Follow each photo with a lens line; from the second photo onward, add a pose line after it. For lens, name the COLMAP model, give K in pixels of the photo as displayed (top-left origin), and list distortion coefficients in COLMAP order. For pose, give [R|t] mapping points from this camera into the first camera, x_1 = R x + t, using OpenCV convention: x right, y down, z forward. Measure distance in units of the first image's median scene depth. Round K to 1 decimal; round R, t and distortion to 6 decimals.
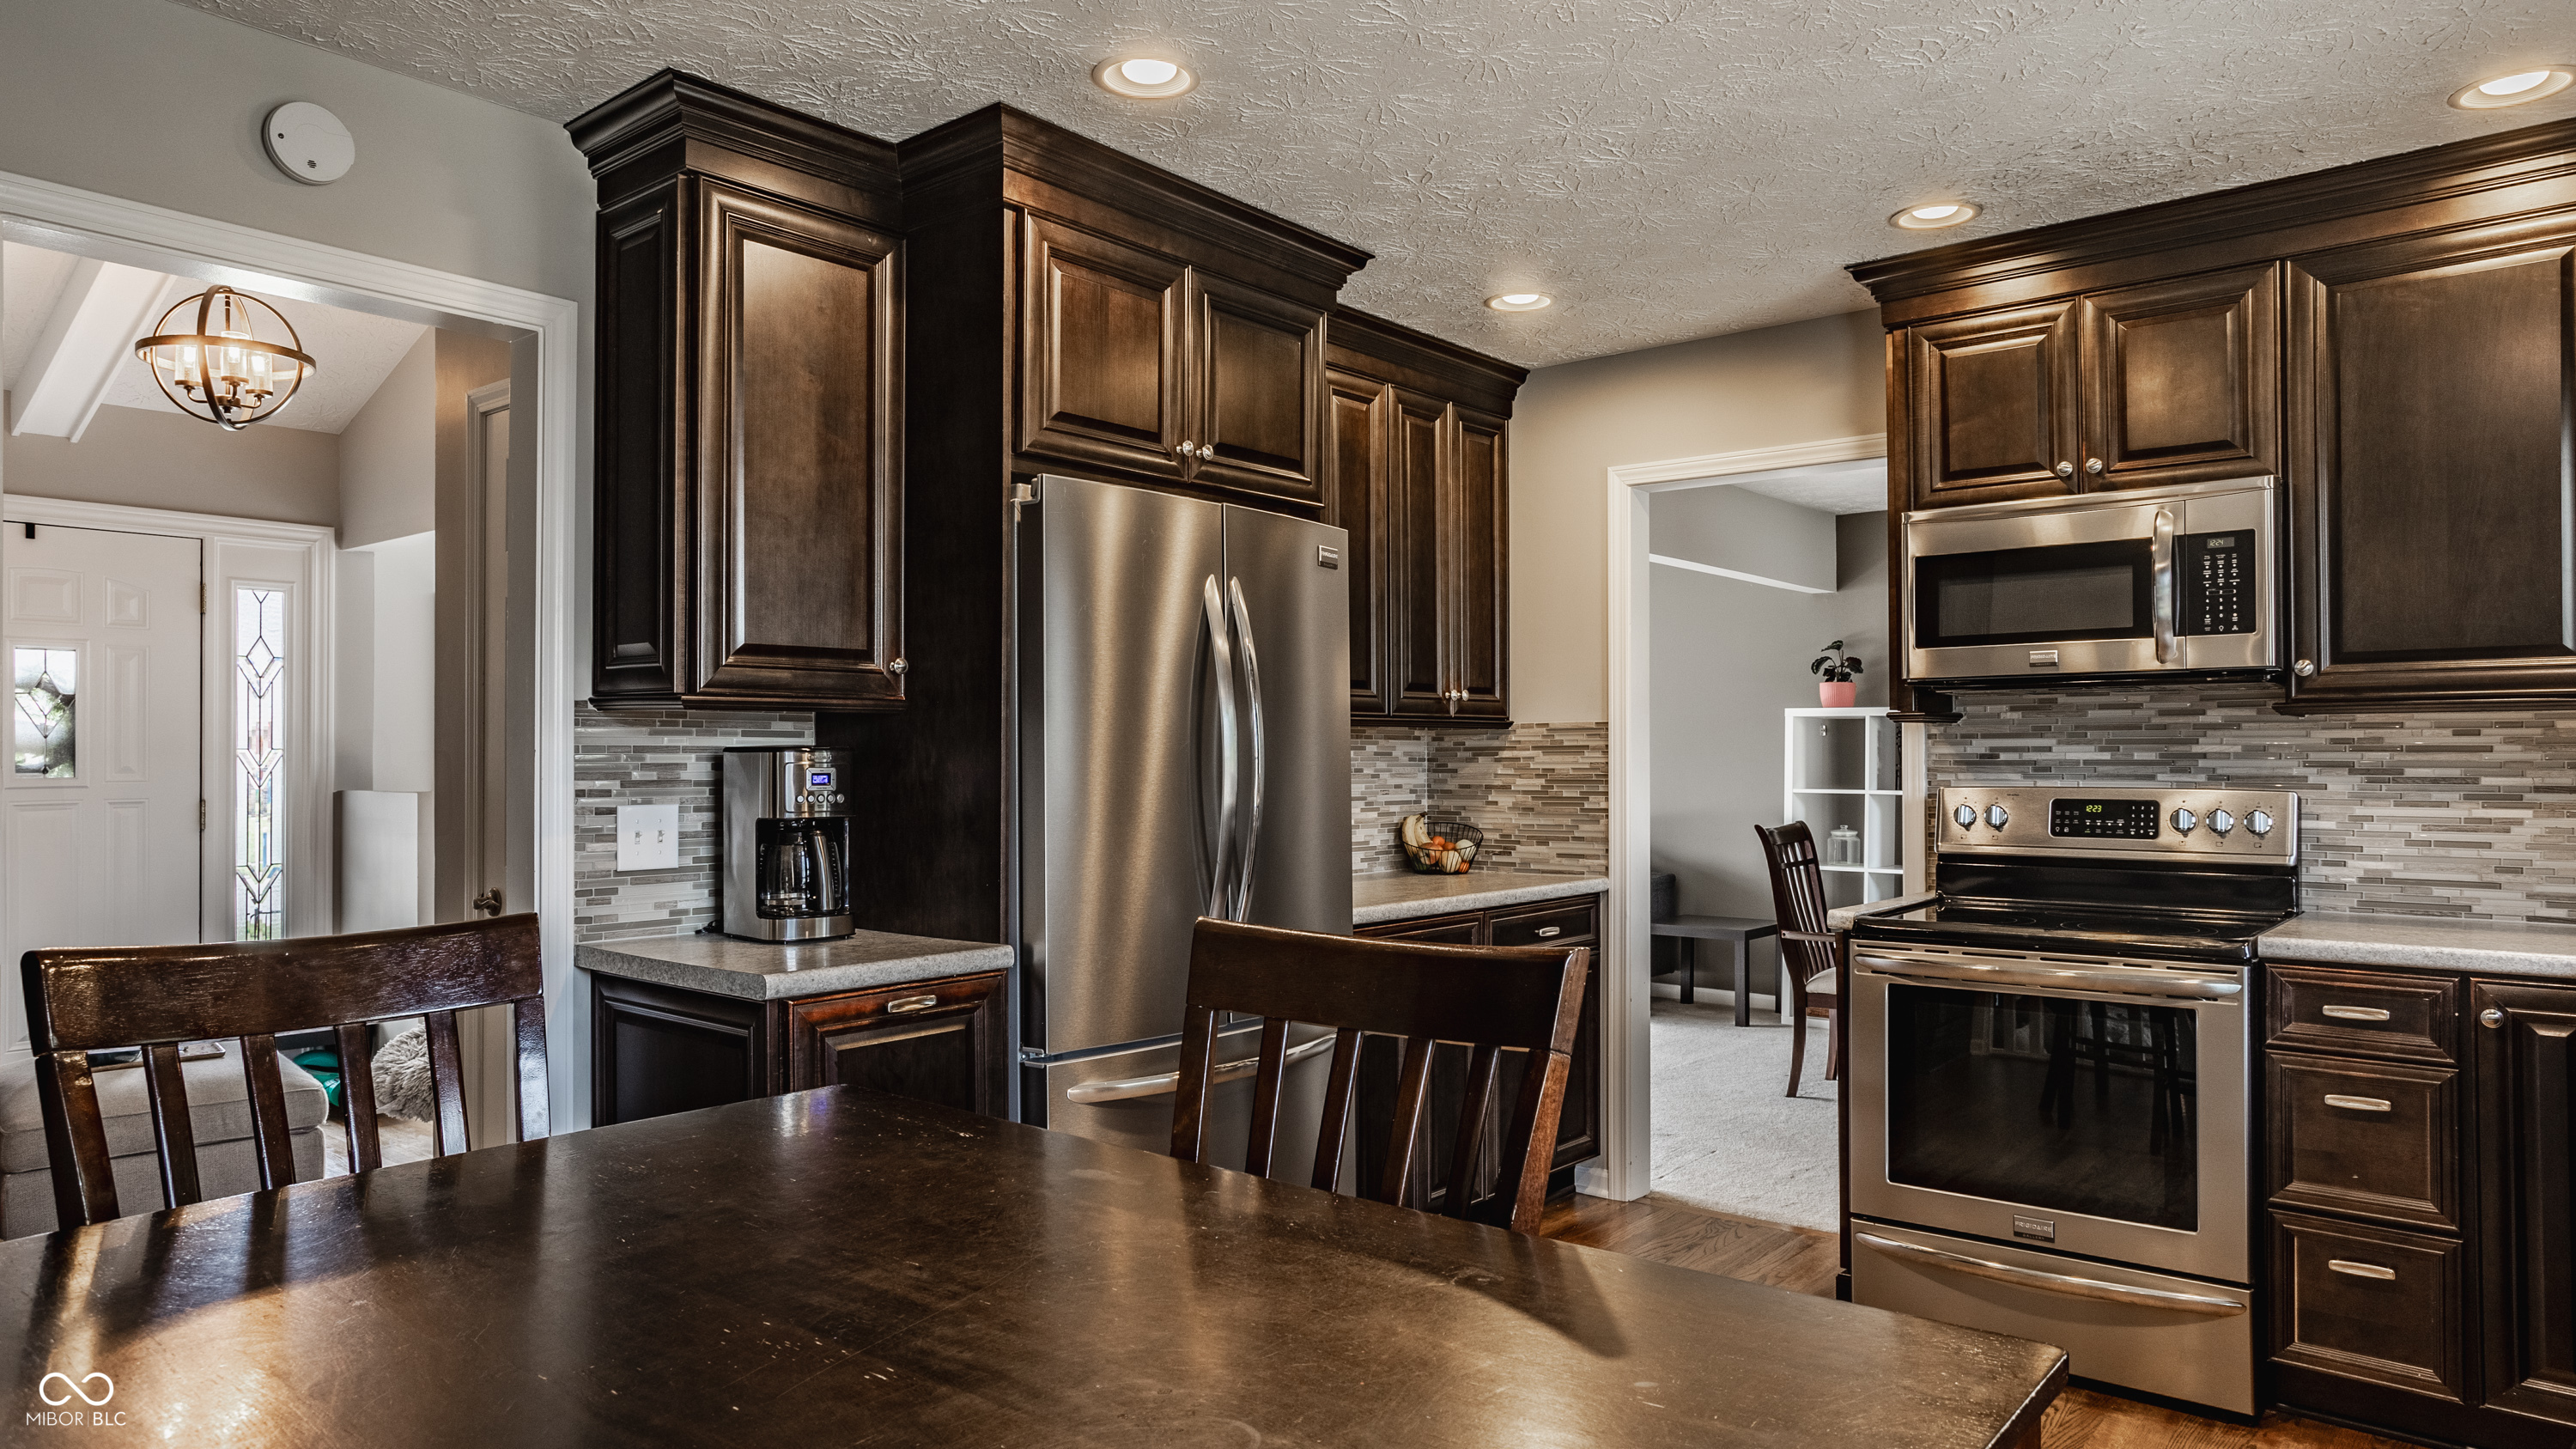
lens RADIAL K [[1591.5, 0, 1278.5], [0, 1591.5, 747.8], [0, 0, 1]] dist [-0.031000, 0.035949]
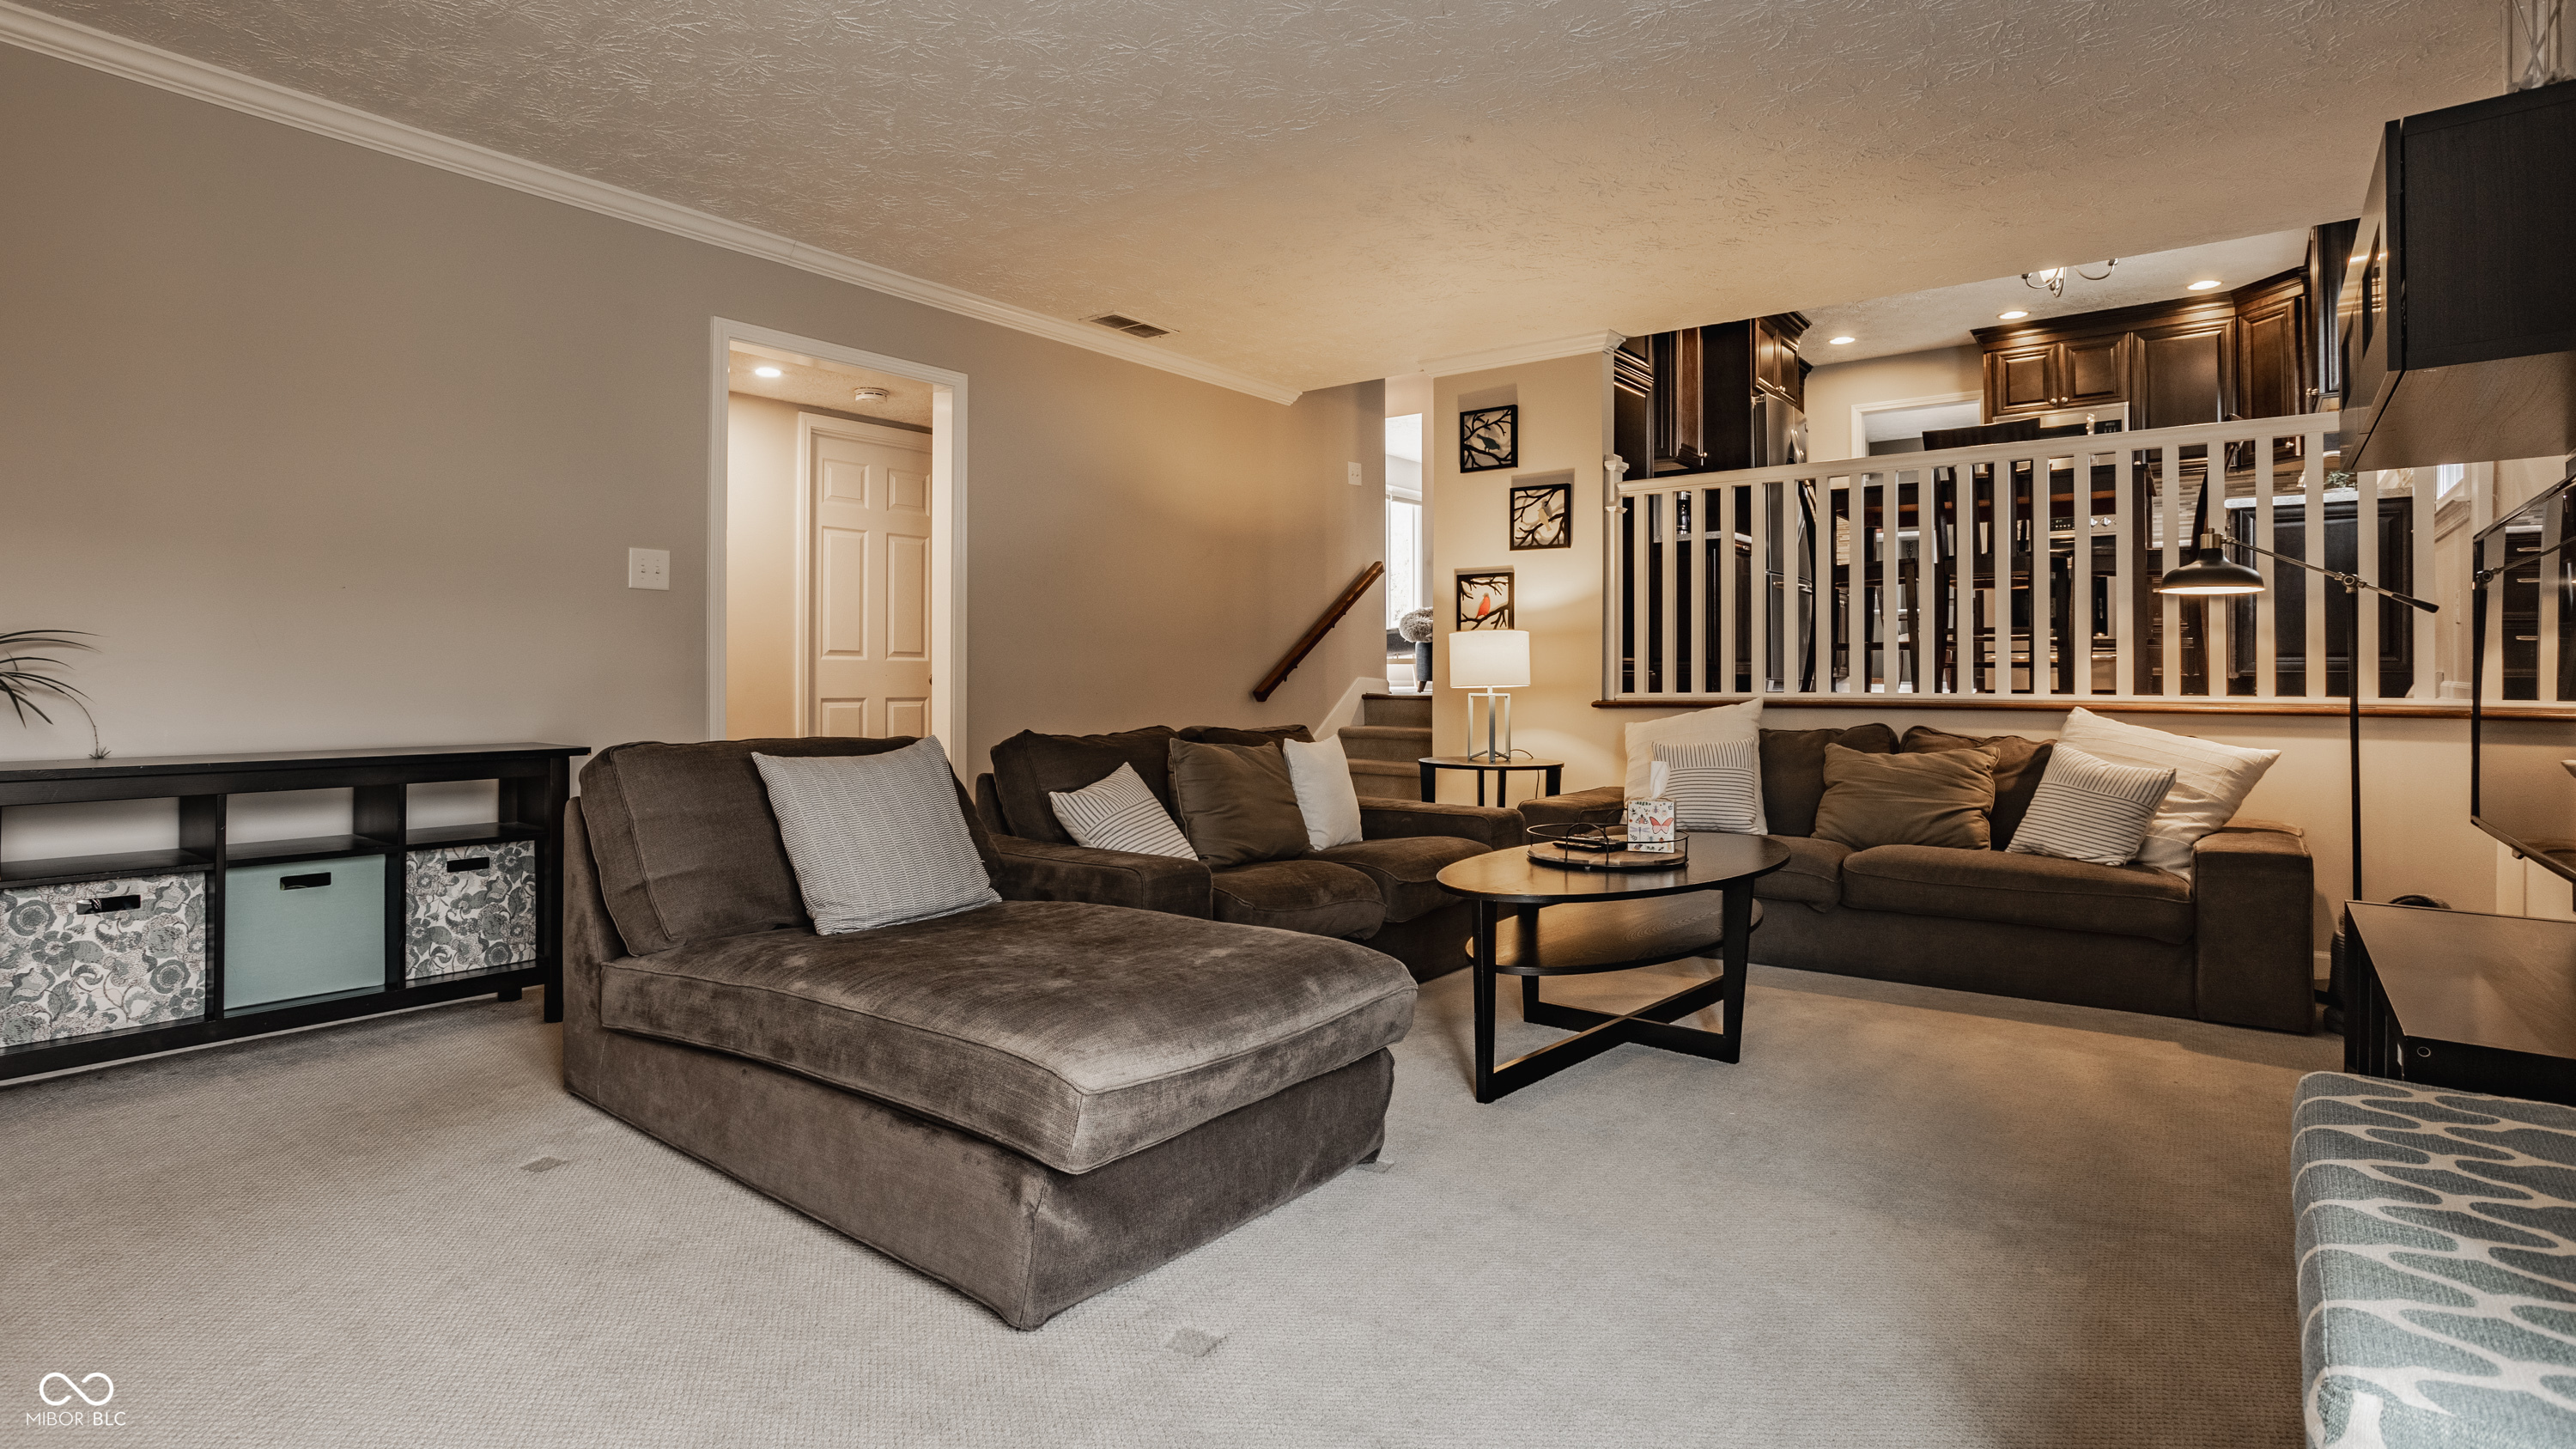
lens RADIAL K [[1260.5, 0, 1277.4], [0, 1260.5, 682.9], [0, 0, 1]] dist [-0.052837, 0.034450]
pose [[0.999373, 0.002495, 0.035310, -1.060881], [-0.002703, 0.999979, 0.005849, 0.349441], [-0.035295, -0.005941, 0.999359, -1.295642]]
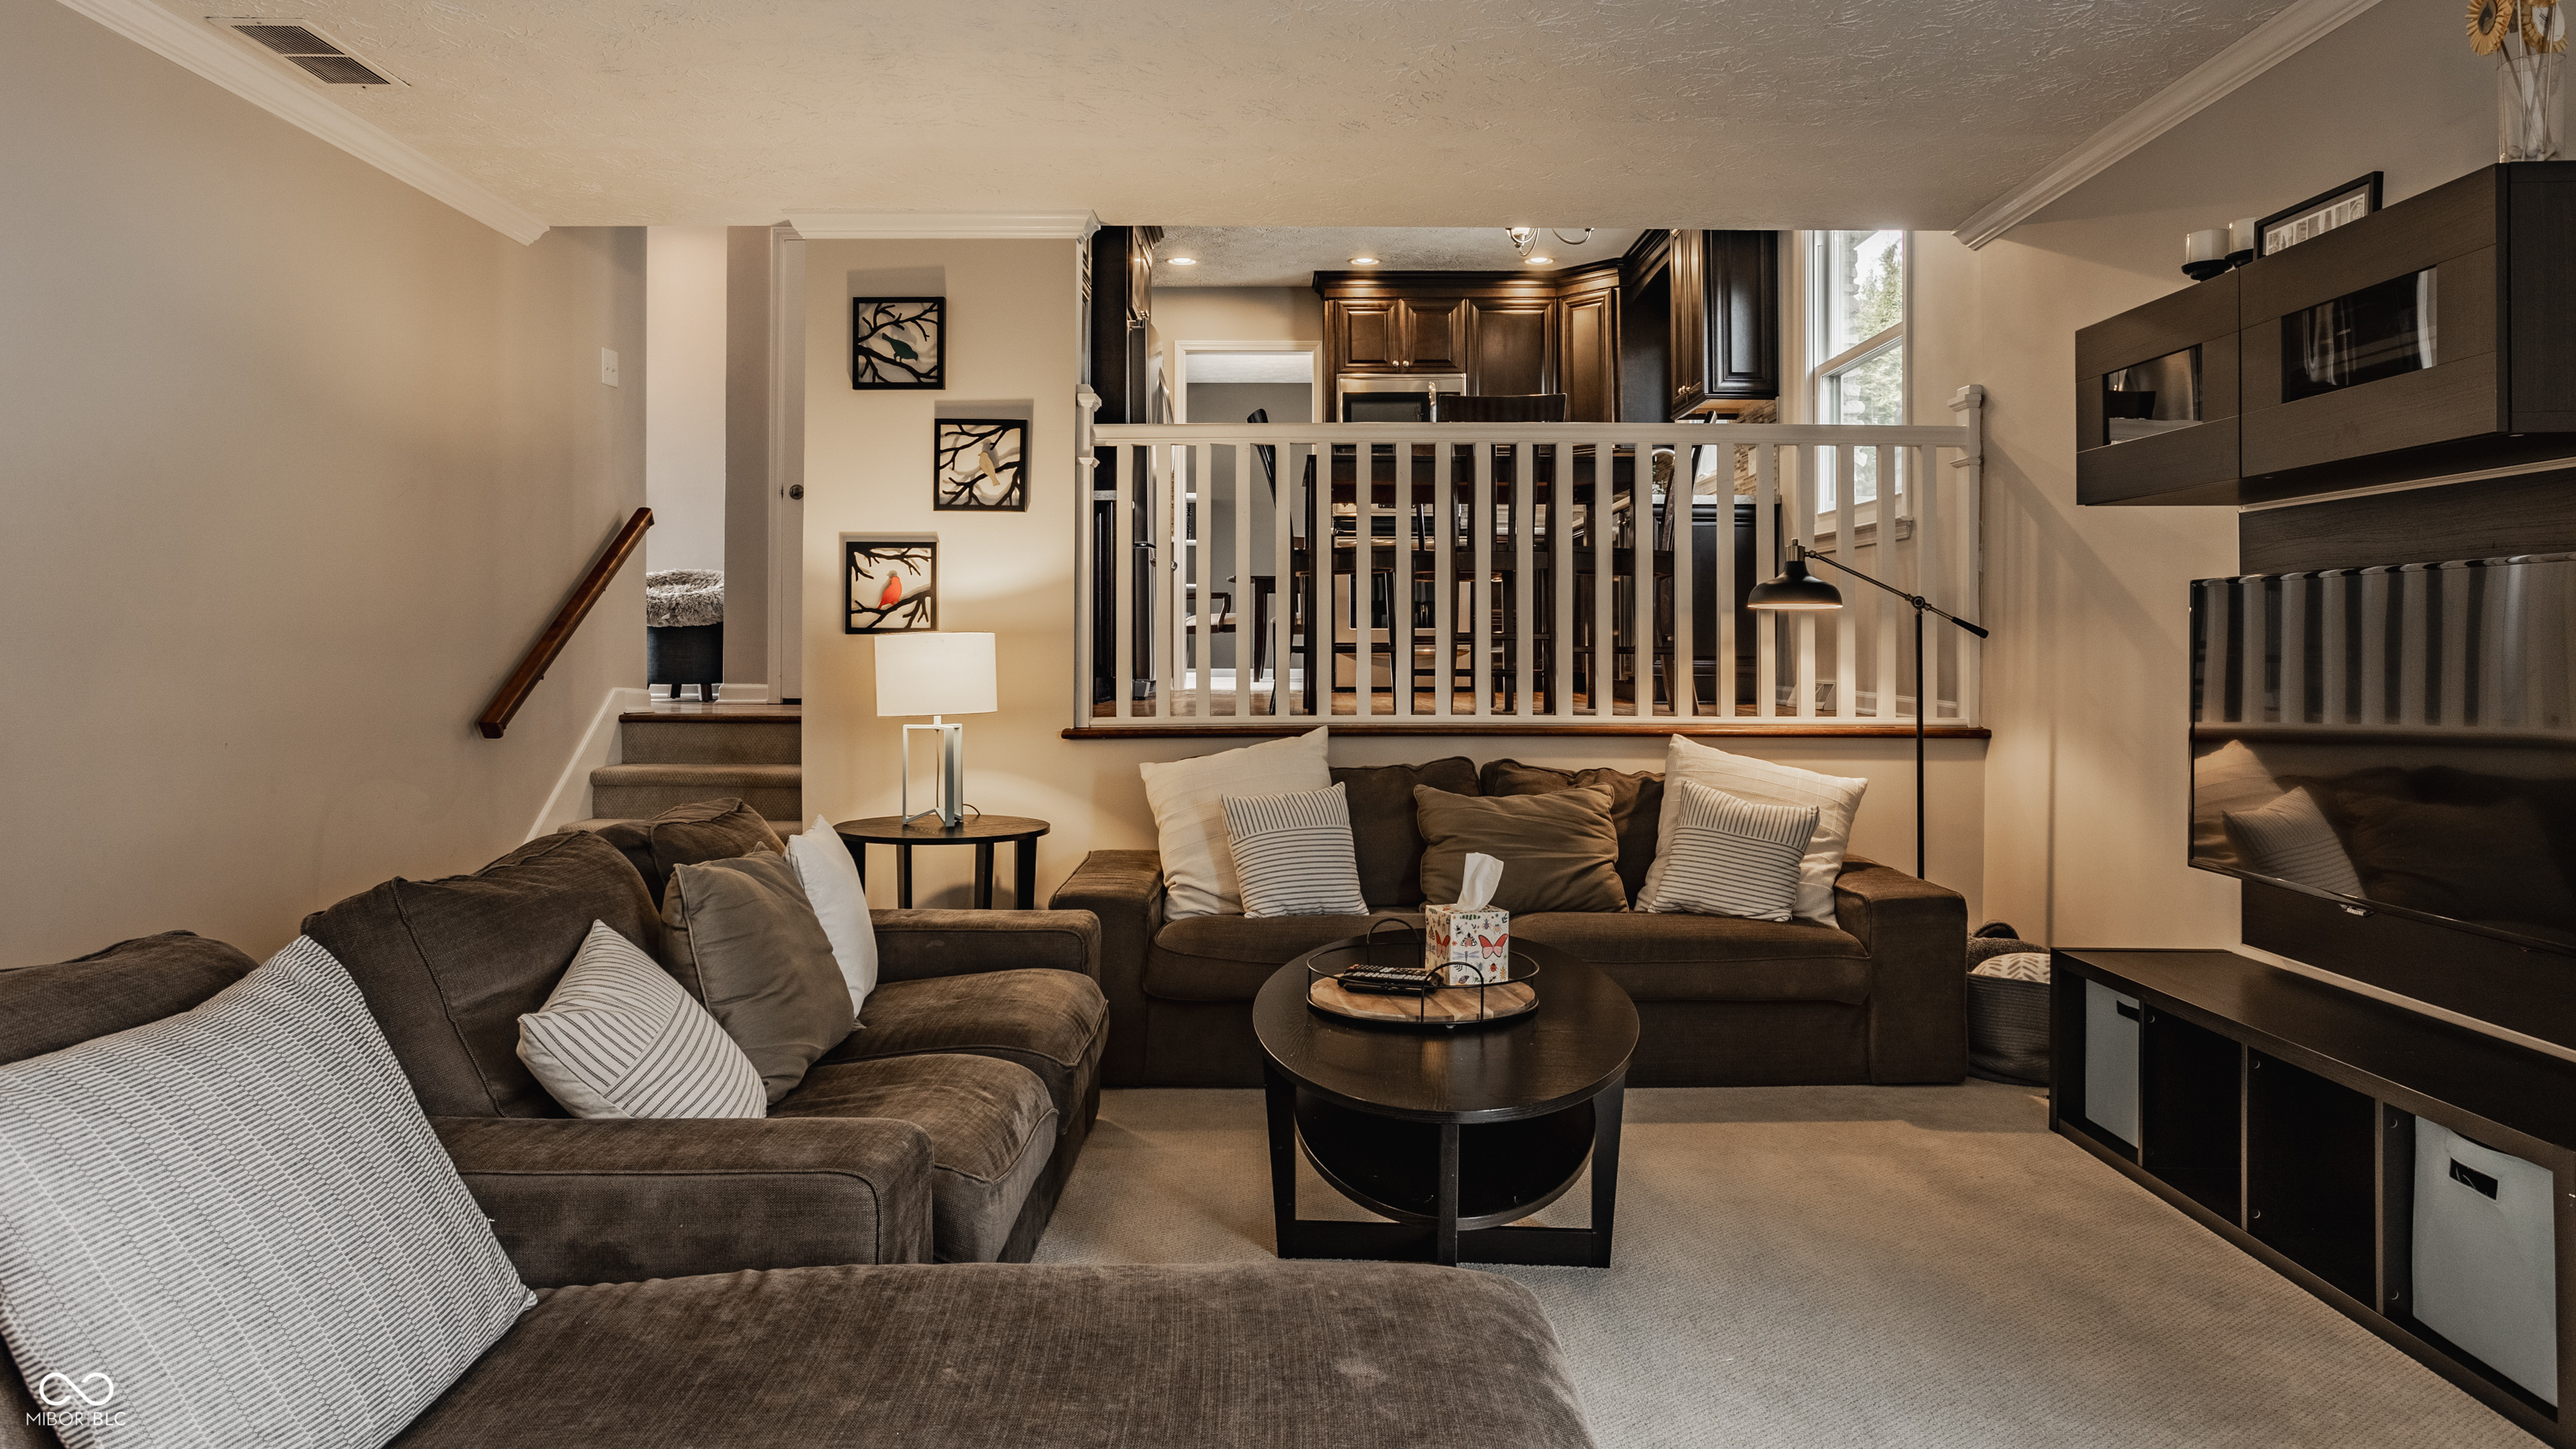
lens RADIAL K [[1567.3, 0, 1282.1], [0, 1567.3, 652.6], [0, 0, 1]] dist [-0.017379, 0.002326]
pose [[0.769803, 0.000180, 0.638281, -1.363052], [-0.005724, 0.999962, 0.006621, 0.299547], [-0.638255, -0.008750, 0.769775, -0.925135]]
